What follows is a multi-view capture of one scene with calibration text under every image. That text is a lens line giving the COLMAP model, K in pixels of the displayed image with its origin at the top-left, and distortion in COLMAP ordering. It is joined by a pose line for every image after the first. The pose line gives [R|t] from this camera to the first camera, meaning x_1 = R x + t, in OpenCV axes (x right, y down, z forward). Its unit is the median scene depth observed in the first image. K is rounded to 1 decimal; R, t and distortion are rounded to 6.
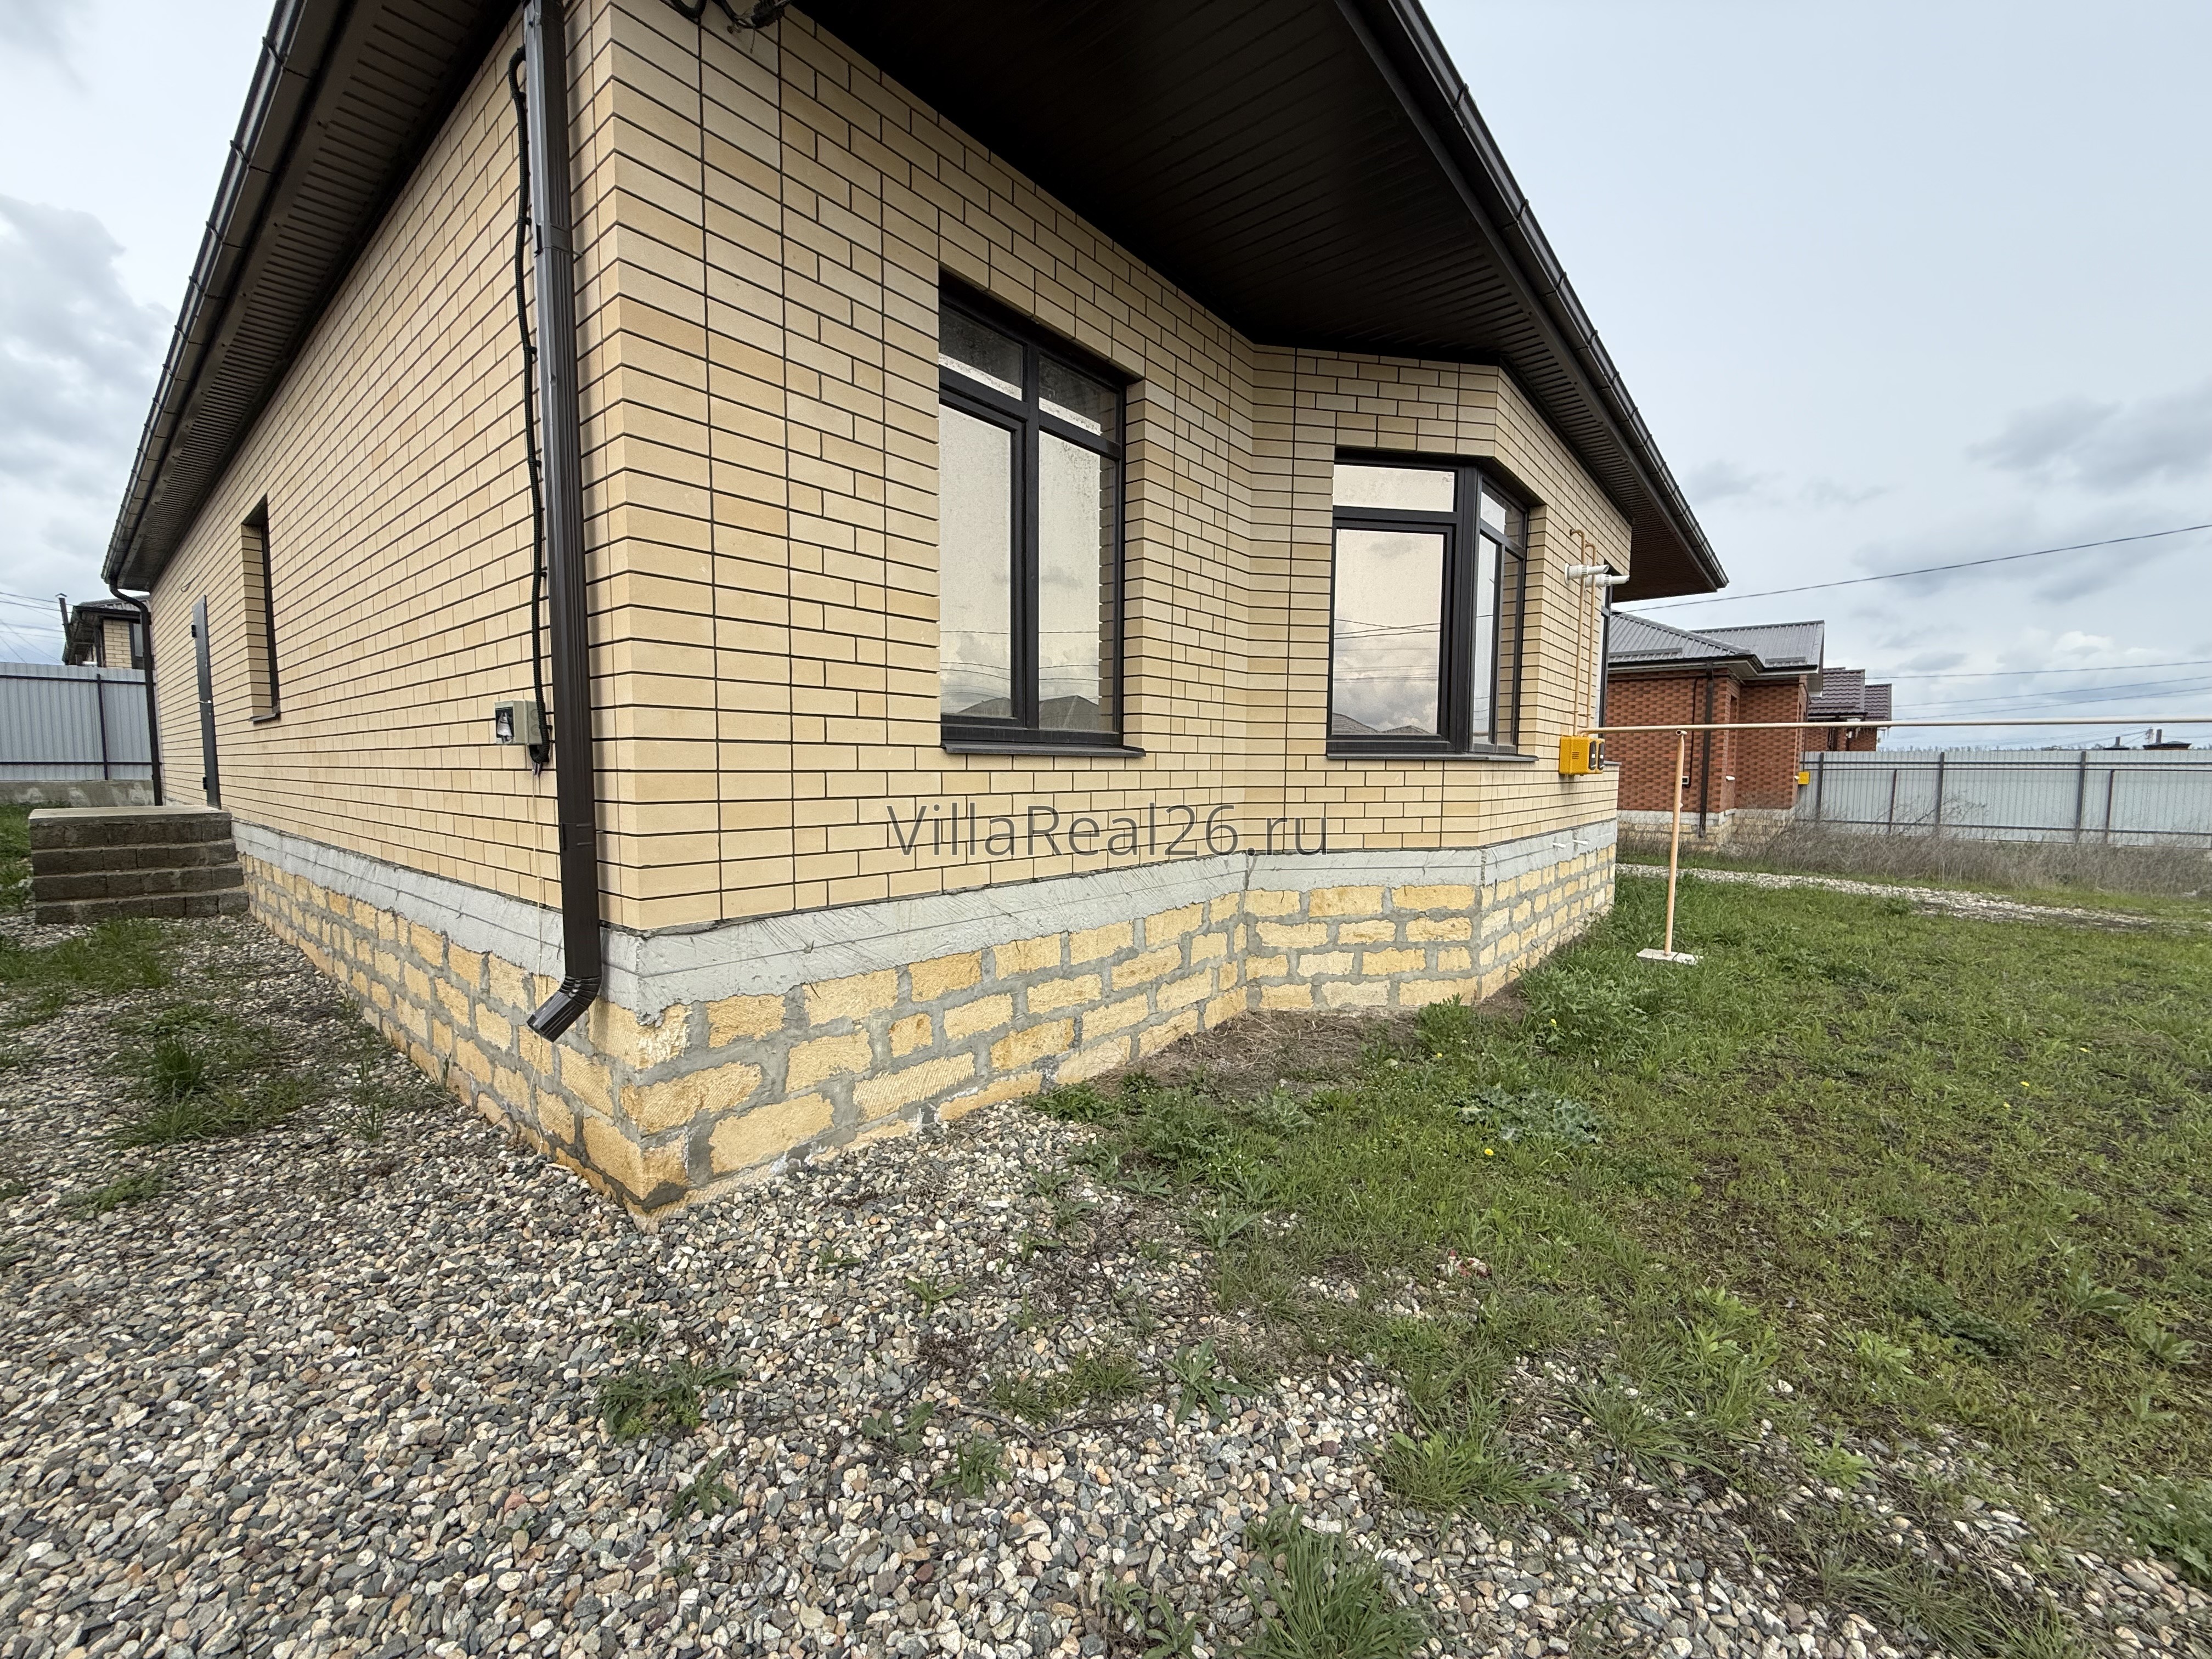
lens RADIAL K [[886.5, 0, 1101.9], [0, 886.5, 829.0], [0, 0, 1]] dist [0.000662, -0.000317]
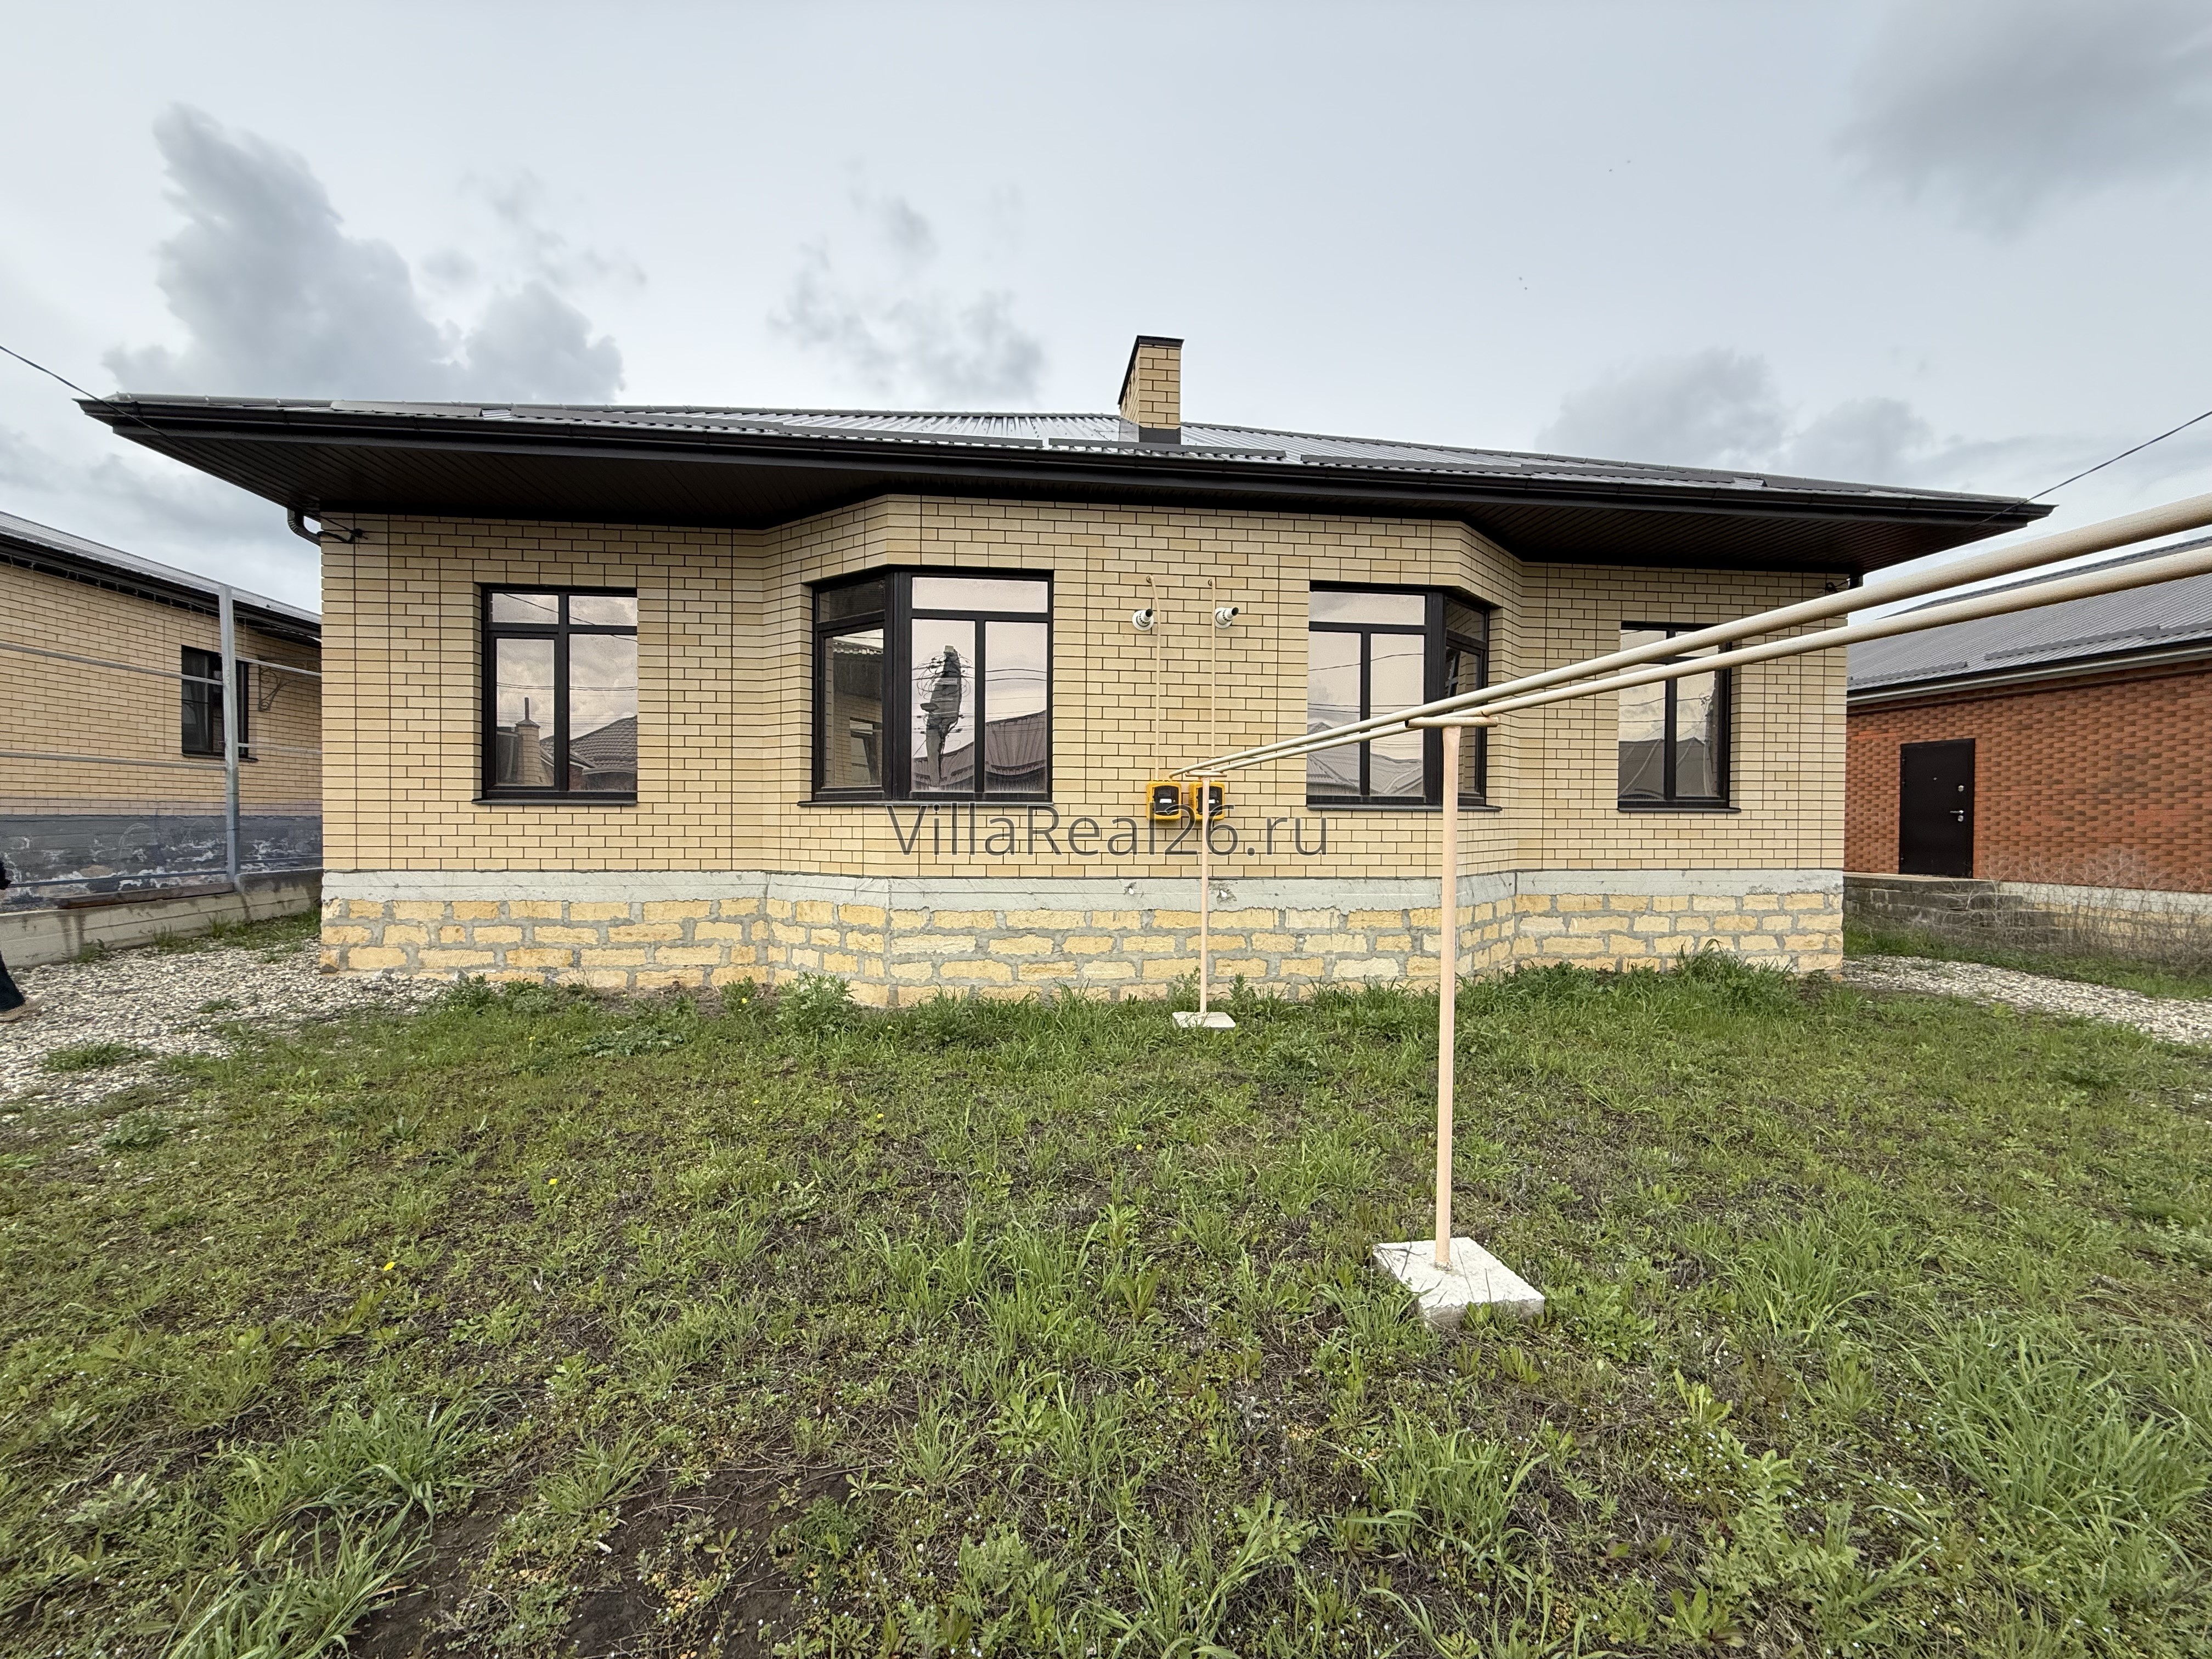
lens RADIAL K [[886.5, 0, 1101.9], [0, 886.5, 829.0], [0, 0, 1]] dist [0.000662, -0.000317]
pose [[0.719324, 0.008458, -0.694623, 2.393359], [-0.052165, 0.997760, -0.041871, -0.016428], [0.692713, 0.066354, 0.718154, 0.521441]]
